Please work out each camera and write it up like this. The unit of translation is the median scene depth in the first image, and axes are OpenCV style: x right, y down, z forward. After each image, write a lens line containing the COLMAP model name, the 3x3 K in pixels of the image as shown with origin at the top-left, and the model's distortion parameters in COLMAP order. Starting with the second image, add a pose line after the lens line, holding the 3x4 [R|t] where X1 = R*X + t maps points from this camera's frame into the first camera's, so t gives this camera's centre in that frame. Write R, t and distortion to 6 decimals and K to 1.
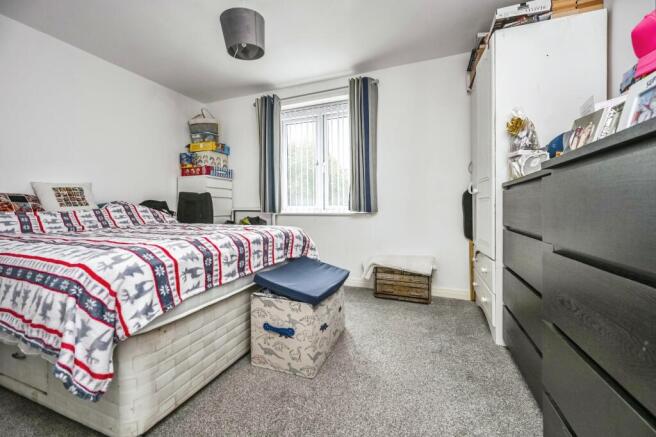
lens RADIAL K [[266.5, 0, 355.6], [0, 266.5, 242.0], [0, 0, 1]] dist [-0.002118, 0.000913]
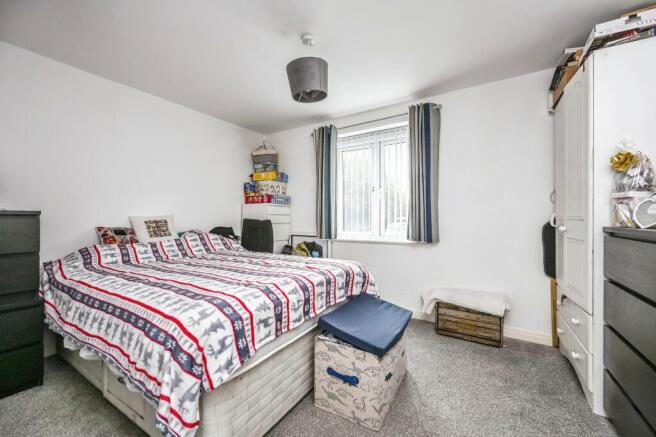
lens RADIAL K [[266.5, 0, 346.1], [0, 266.5, 229.1], [0, 0, 1]] dist [-0.002118, 0.000913]
pose [[0.984275, -0.002957, -0.176616, -0.093897], [0.001014, 0.999938, -0.011089, -0.189440], [0.176637, 0.010736, 0.984217, 0.025155]]
